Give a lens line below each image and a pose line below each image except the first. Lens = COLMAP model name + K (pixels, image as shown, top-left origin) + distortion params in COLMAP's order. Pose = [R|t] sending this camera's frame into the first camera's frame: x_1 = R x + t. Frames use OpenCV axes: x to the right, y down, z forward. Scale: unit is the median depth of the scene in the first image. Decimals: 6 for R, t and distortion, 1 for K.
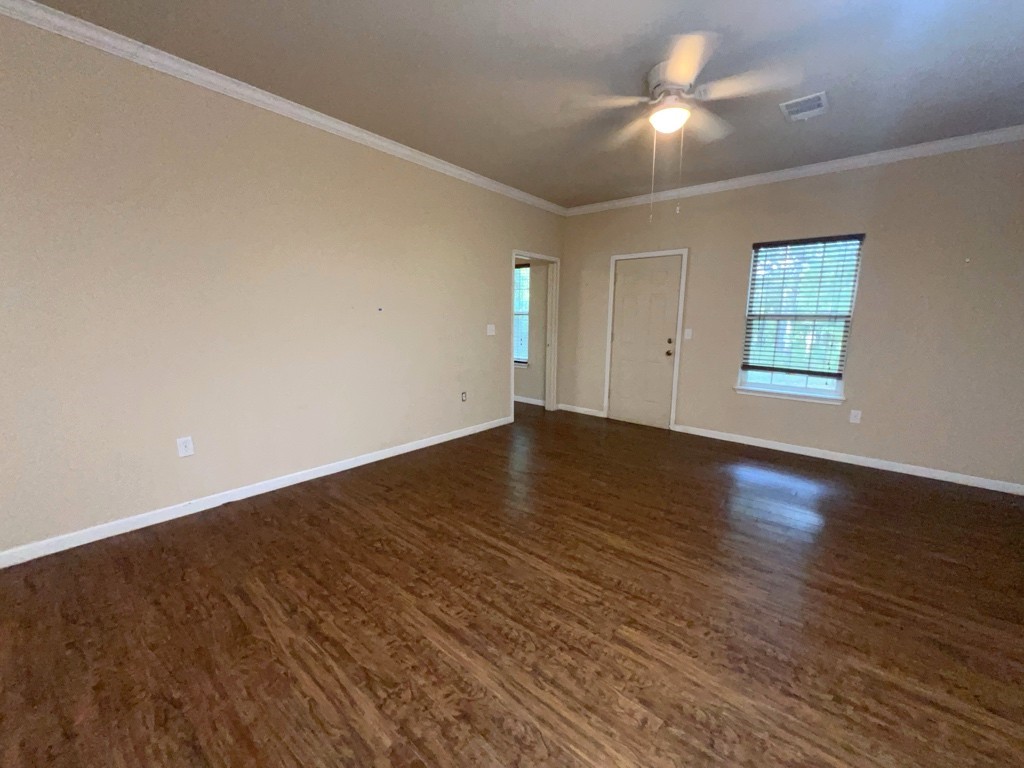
lens RADIAL K [[408.8, 0, 513.8], [0, 408.8, 383.5], [0, 0, 1]] dist [-0.000475, 0.000150]
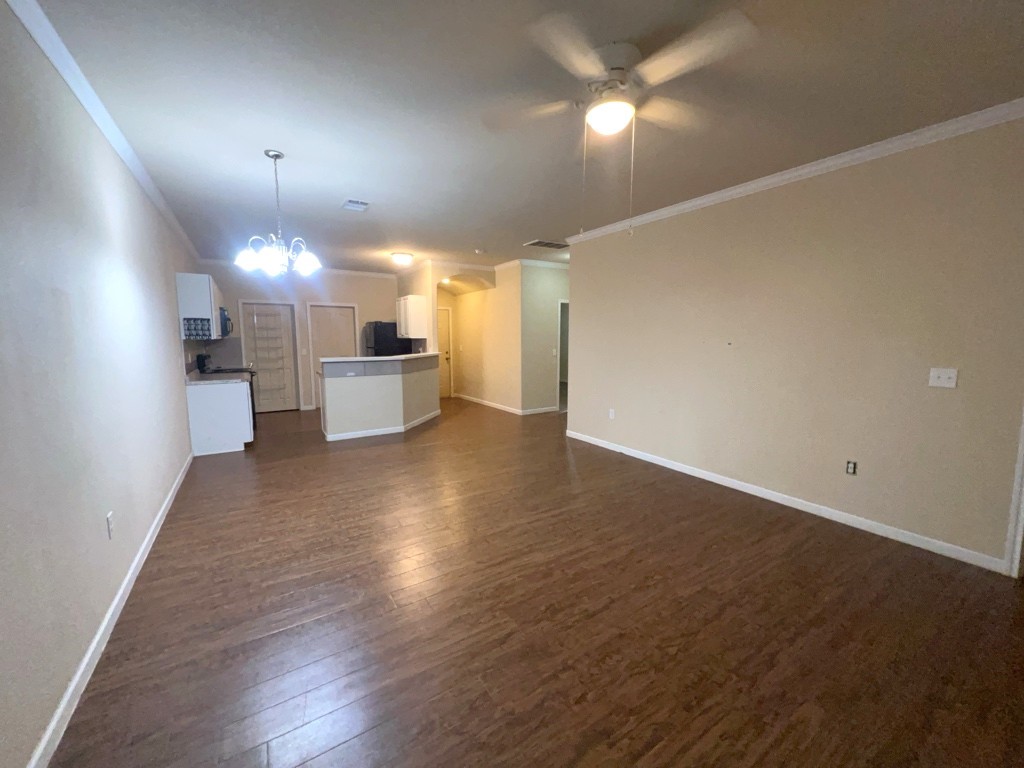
lens RADIAL K [[408.8, 0, 513.8], [0, 408.8, 383.5], [0, 0, 1]] dist [-0.000475, 0.000150]
pose [[-0.298507, 0.096380, -0.949529, 1.121080], [-0.154944, 0.976796, 0.147858, -0.194299], [0.941746, 0.191260, -0.276647, 1.018762]]
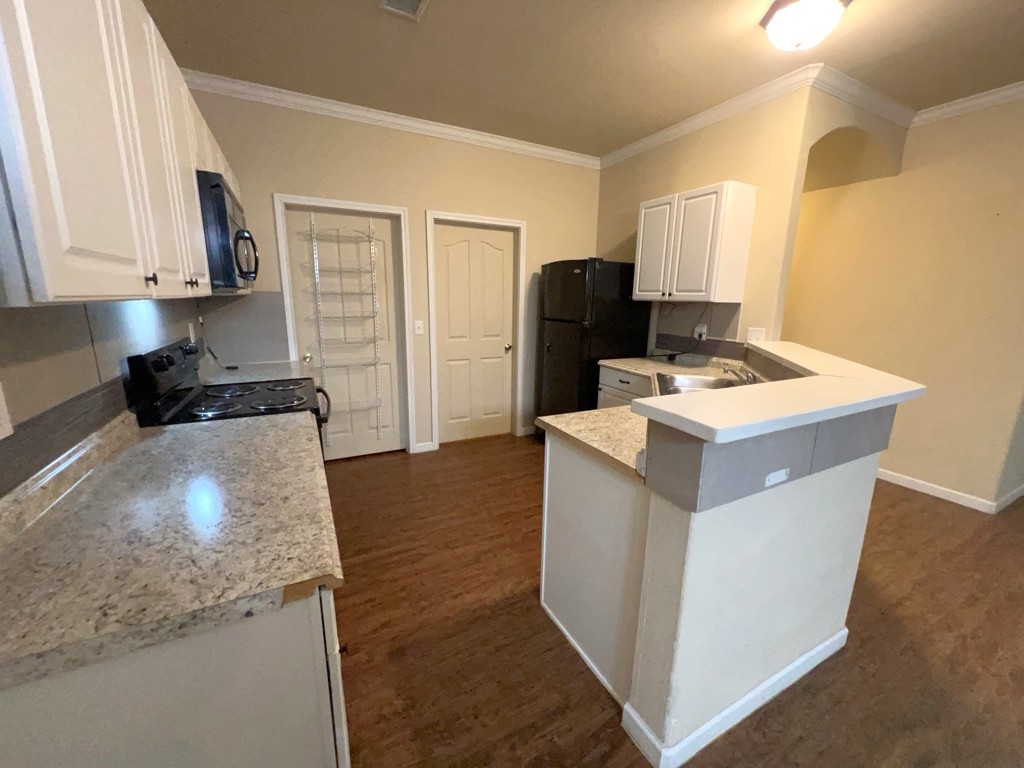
lens RADIAL K [[406.8, 0, 512.0], [0, 406.8, 384.0], [0, 0, 1]] dist [-0.000382, 0.000034]
pose [[-0.383464, 0.177628, -0.906313, -0.159879], [-0.170907, 0.950733, 0.258644, 0.040057], [0.907605, 0.254076, -0.334214, -0.529906]]
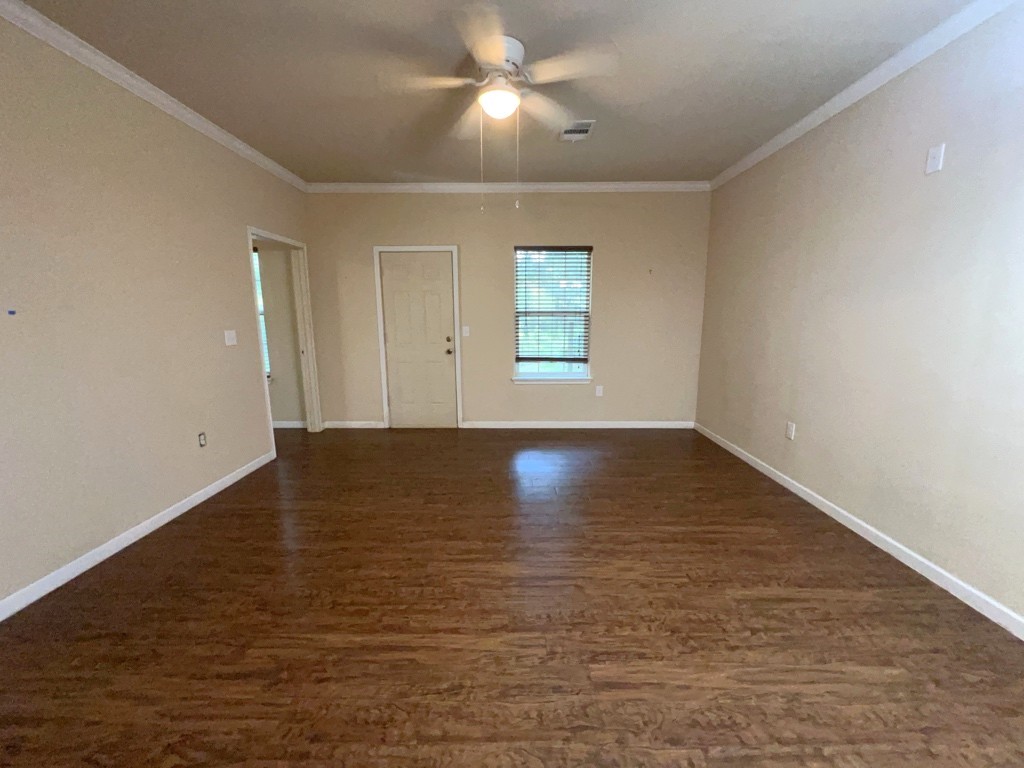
lens RADIAL K [[408.8, 0, 513.8], [0, 408.8, 383.5], [0, 0, 1]] dist [-0.000475, 0.000150]
pose [[0.769269, -0.123717, 0.626832, -0.223717], [0.116341, 0.991796, 0.052971, -0.056740], [-0.628243, 0.032177, 0.777351, 0.250053]]
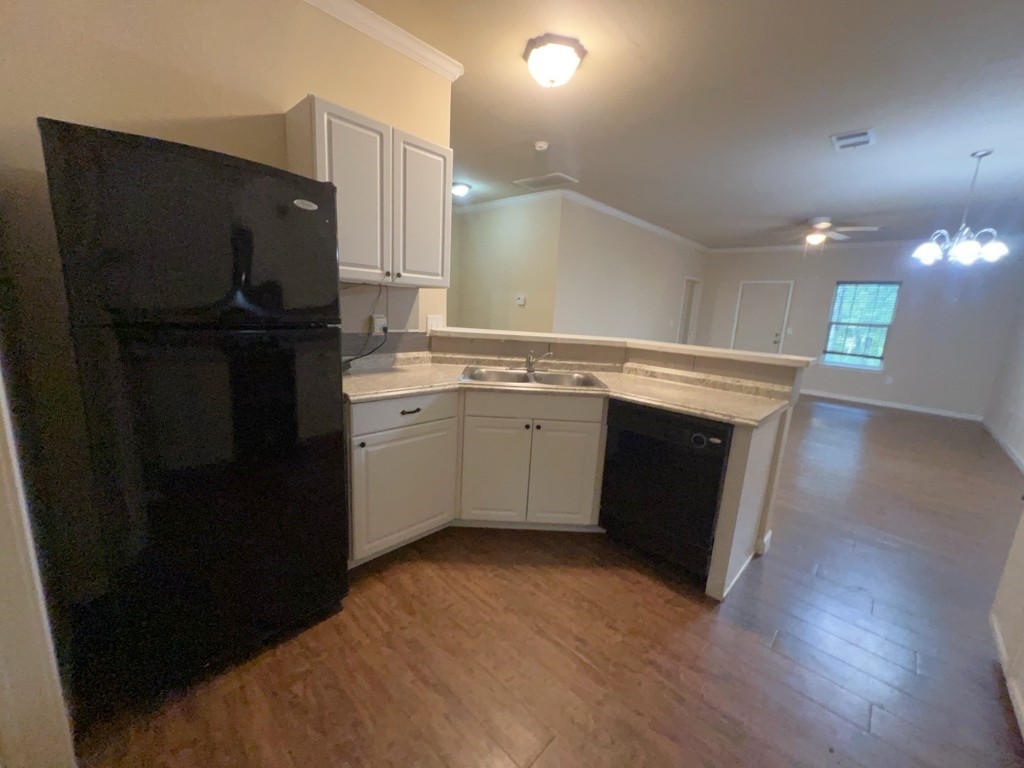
lens RADIAL K [[406.8, 0, 512.0], [0, 406.8, 384.0], [0, 0, 1]] dist [-0.000382, 0.000034]
pose [[0.996661, 0.056154, -0.059273, -1.038417], [-0.054401, 0.998045, 0.030783, 0.184615], [0.060886, -0.027456, 0.997767, -1.292769]]
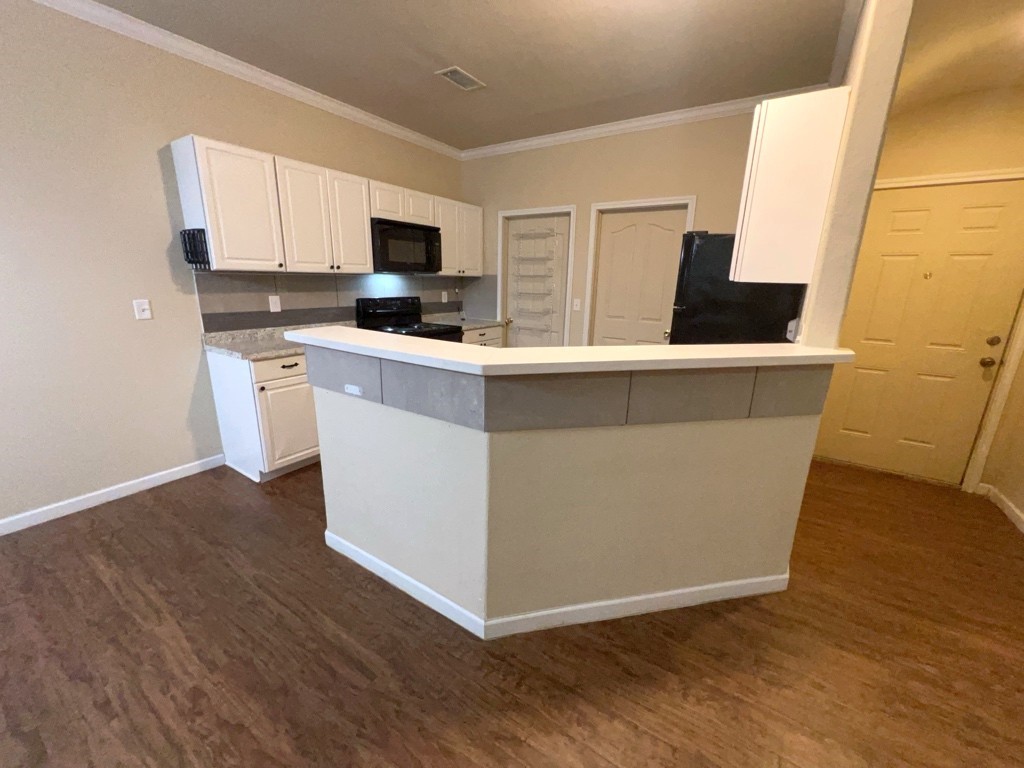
lens RADIAL K [[408.8, 0, 513.8], [0, 408.8, 383.5], [0, 0, 1]] dist [-0.000475, 0.000150]
pose [[-0.992597, -0.004510, -0.121370, -0.849969], [-0.053206, 0.914464, 0.401153, -0.085505], [0.109179, 0.404641, -0.907935, 0.247611]]
